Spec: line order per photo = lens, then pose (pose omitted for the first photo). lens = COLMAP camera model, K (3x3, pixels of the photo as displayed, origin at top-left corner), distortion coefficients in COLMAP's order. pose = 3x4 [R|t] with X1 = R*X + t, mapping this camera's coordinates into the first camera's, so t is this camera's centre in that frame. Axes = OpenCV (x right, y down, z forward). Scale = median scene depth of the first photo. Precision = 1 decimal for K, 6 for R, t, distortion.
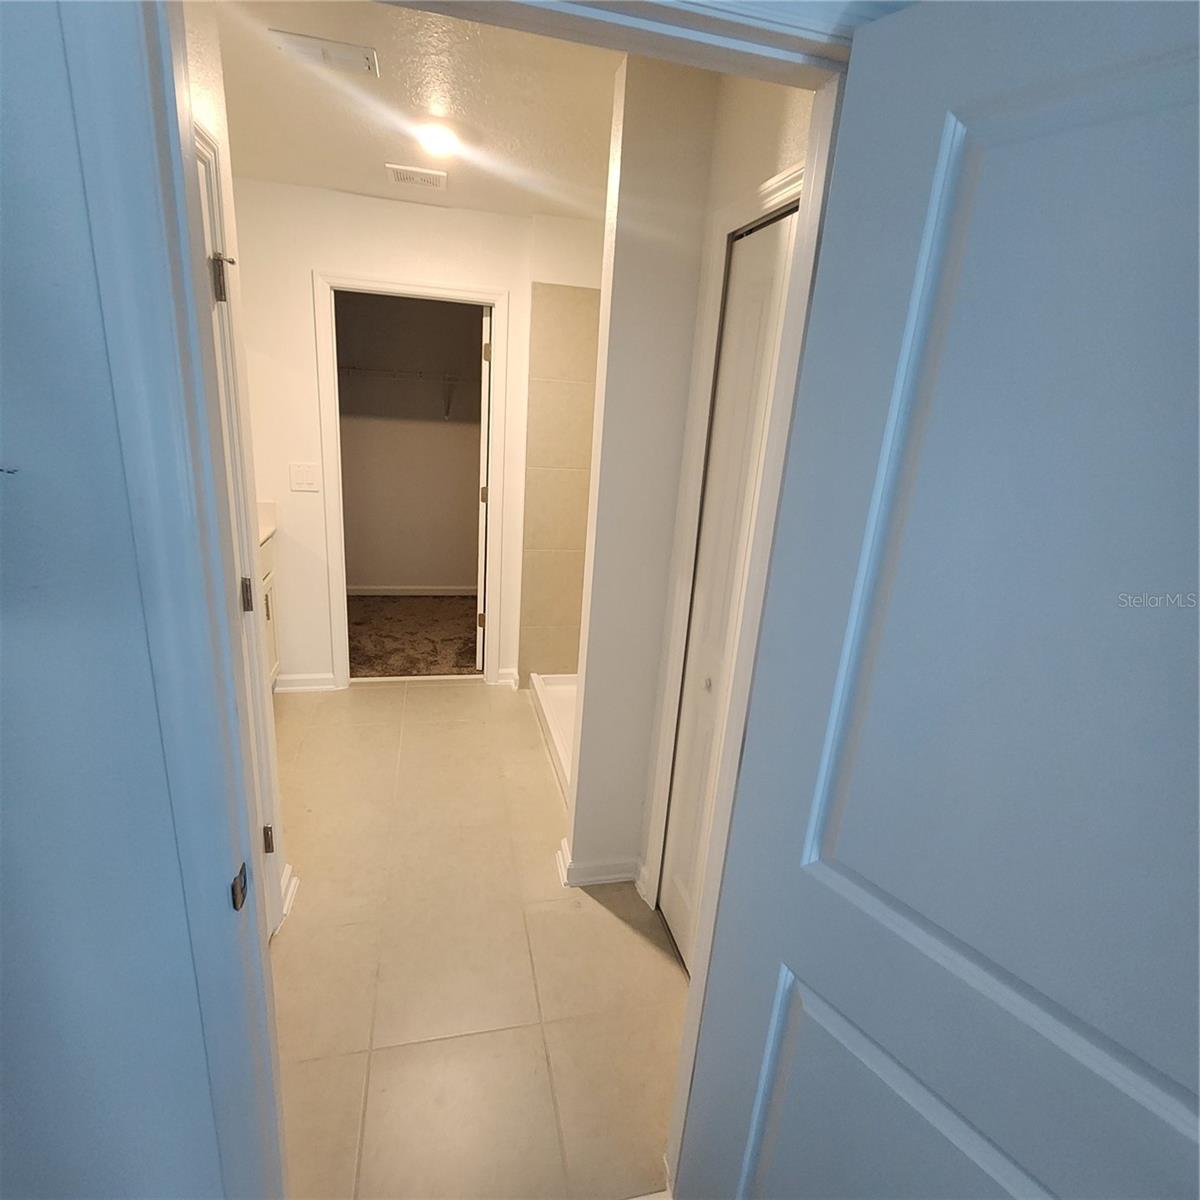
lens RADIAL K [[652.7, 0, 591.7], [0, 652.7, 606.6], [0, 0, 1]] dist [0.002930, 0.002710]
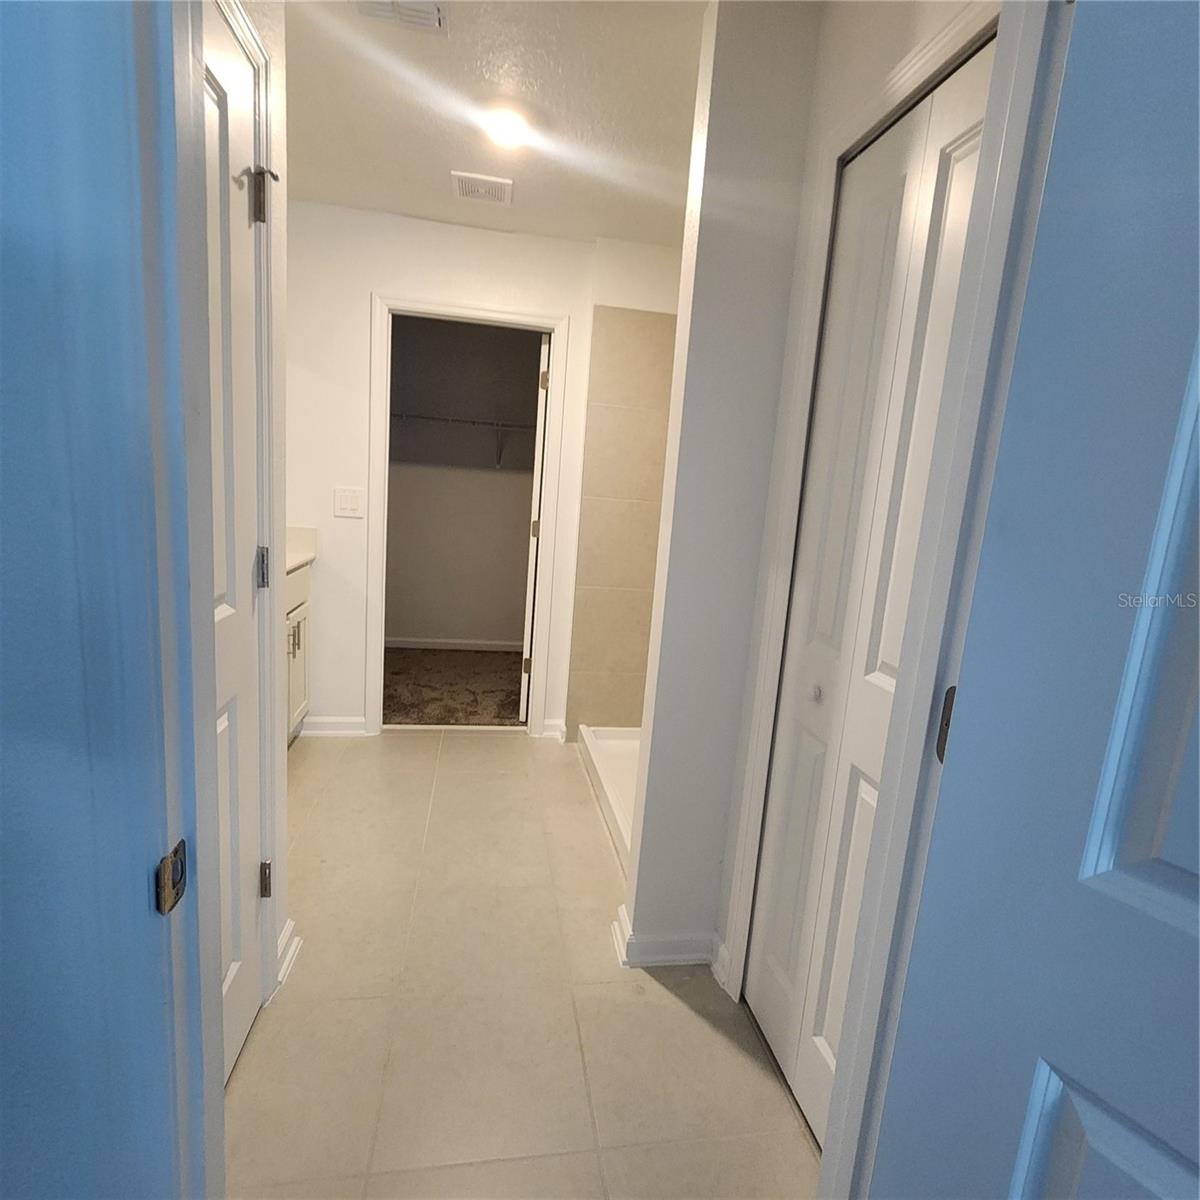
lens RADIAL K [[652.7, 0, 591.7], [0, 652.7, 606.6], [0, 0, 1]] dist [0.002930, 0.002710]
pose [[0.997890, 0.015857, -0.062962, -0.025428], [-0.024225, 0.990624, -0.134454, 0.070002], [0.060239, 0.135695, 0.988918, 0.101489]]
